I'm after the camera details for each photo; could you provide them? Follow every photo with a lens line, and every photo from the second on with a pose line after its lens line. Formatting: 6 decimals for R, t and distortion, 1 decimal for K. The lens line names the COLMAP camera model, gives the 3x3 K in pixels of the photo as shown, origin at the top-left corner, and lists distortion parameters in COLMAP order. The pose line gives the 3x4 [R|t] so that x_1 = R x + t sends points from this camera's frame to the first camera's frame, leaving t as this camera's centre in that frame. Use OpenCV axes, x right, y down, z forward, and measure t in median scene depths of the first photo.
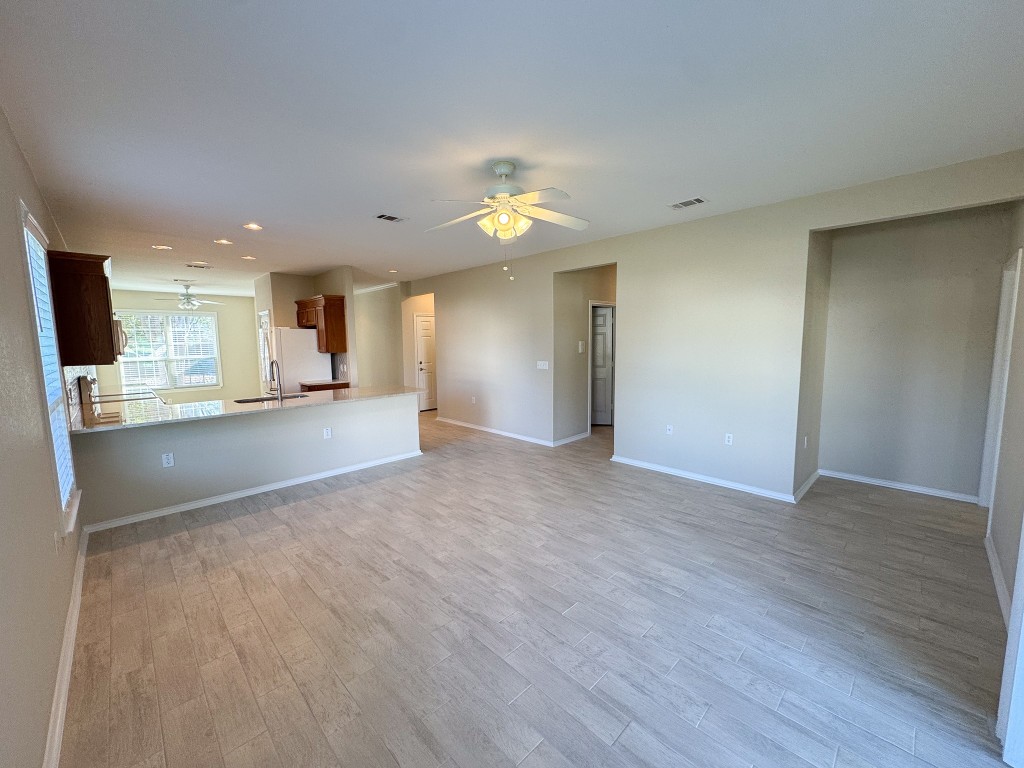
lens RADIAL K [[409.4, 0, 511.5], [0, 409.4, 381.6], [0, 0, 1]] dist [-0.001463, 0.000211]
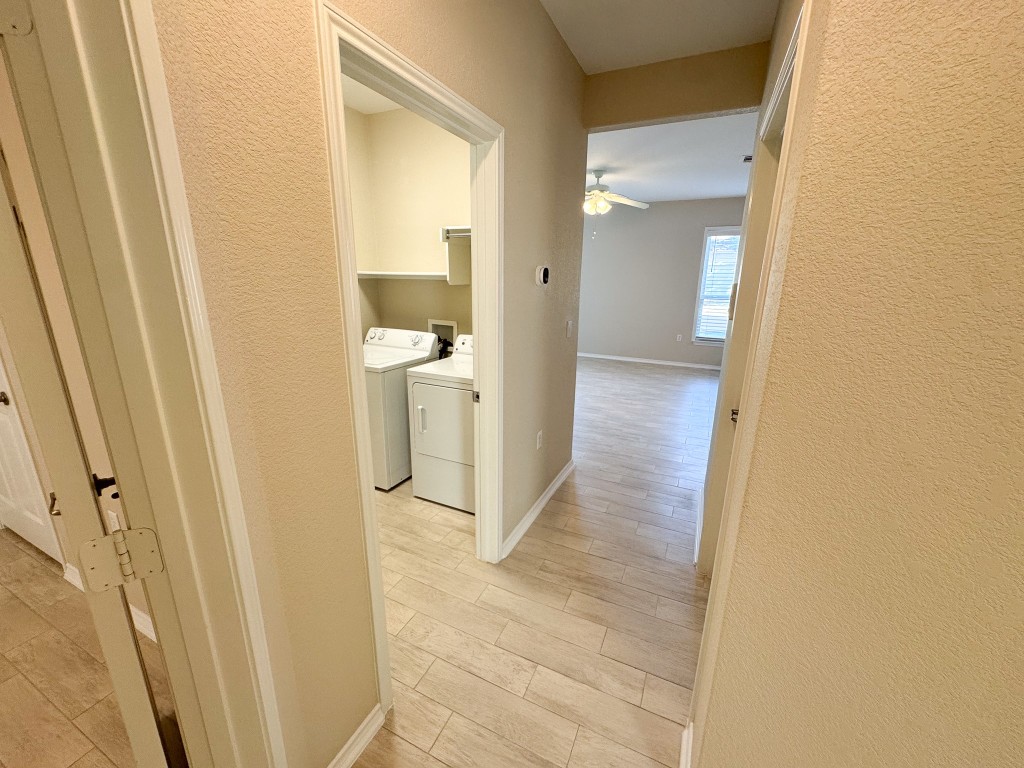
lens RADIAL K [[409.4, 0, 511.5], [0, 409.4, 381.6], [0, 0, 1]] dist [-0.001463, 0.000211]
pose [[-0.938325, 0.092231, -0.333226, 0.688246], [-0.031200, 0.937247, 0.347268, -0.202227], [0.344344, 0.336247, -0.876564, 1.886919]]
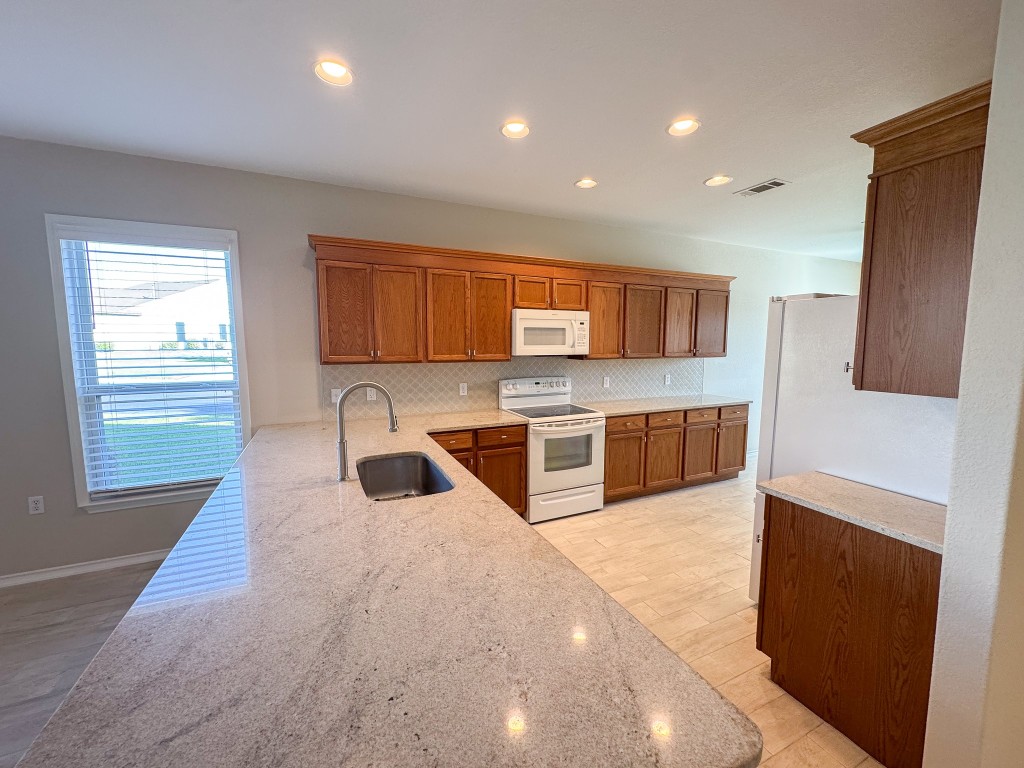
lens RADIAL K [[409.4, 0, 511.5], [0, 409.4, 381.6], [0, 0, 1]] dist [-0.001463, 0.000211]
pose [[-0.335587, 0.105417, -0.936092, -0.261743], [-0.092742, 0.985194, 0.144194, -0.141521], [0.937433, 0.135205, -0.320842, 1.404798]]
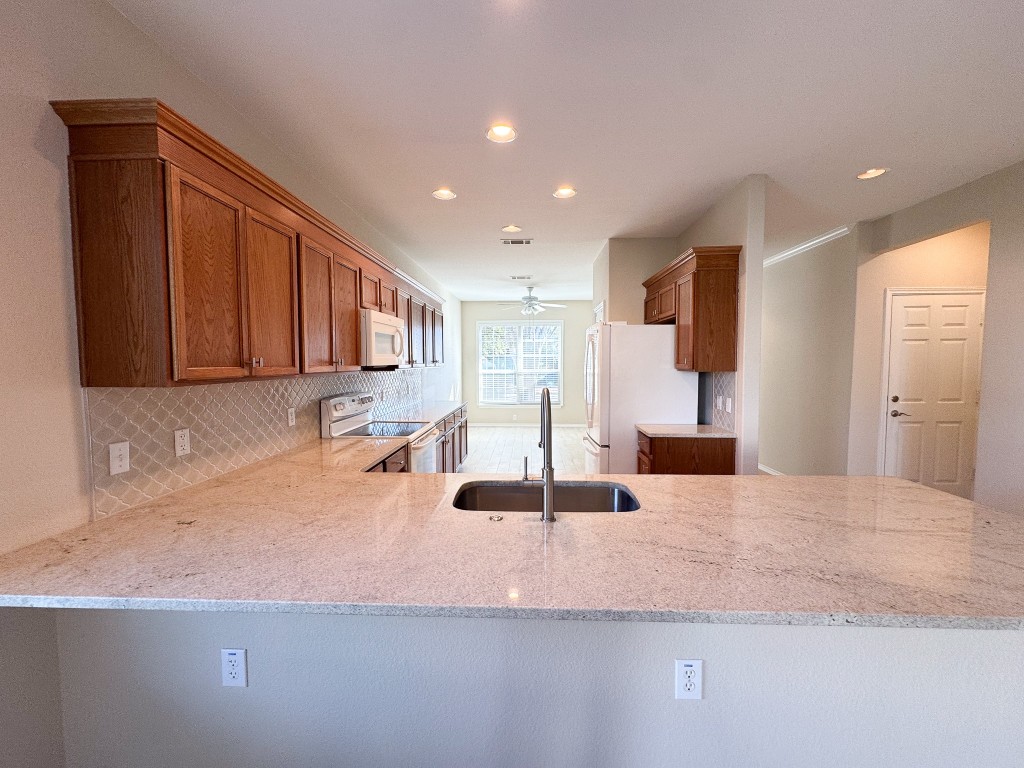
lens RADIAL K [[409.4, 0, 511.5], [0, 409.4, 381.6], [0, 0, 1]] dist [-0.001463, 0.000211]
pose [[0.684014, 0.048813, -0.727834, -0.394205], [-0.079777, 0.996780, -0.008124, -0.059477], [0.725093, 0.063622, 0.685706, 0.828039]]
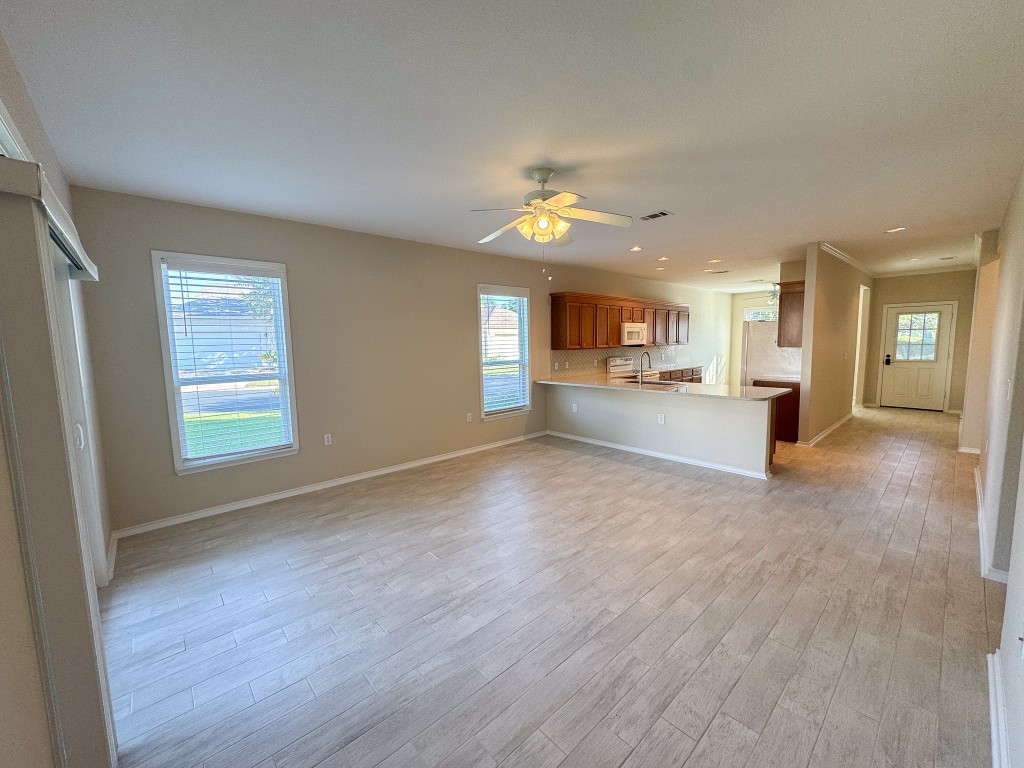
lens RADIAL K [[409.4, 0, 511.5], [0, 409.4, 381.6], [0, 0, 1]] dist [-0.001463, 0.000211]
pose [[-0.036113, 0.113234, -0.992912, 0.754929], [-0.082106, 0.989865, 0.115873, -0.080576], [0.995969, 0.085708, -0.026450, 0.698794]]
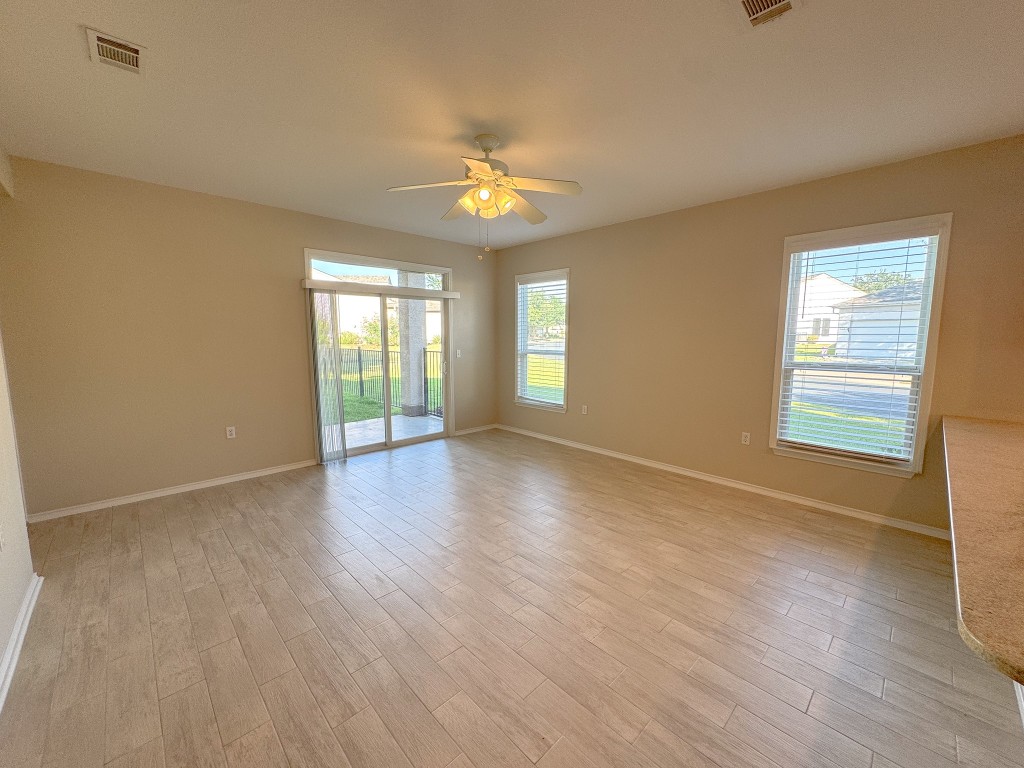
lens RADIAL K [[406.9, 0, 512.0], [0, 406.9, 384.0], [0, 0, 1]] dist [-0.000678, 0.000048]
pose [[-0.999935, 0.008311, 0.007861, -0.055038], [0.009833, 0.975592, 0.219369, -0.127576], [-0.005846, 0.219432, -0.975610, 1.429946]]
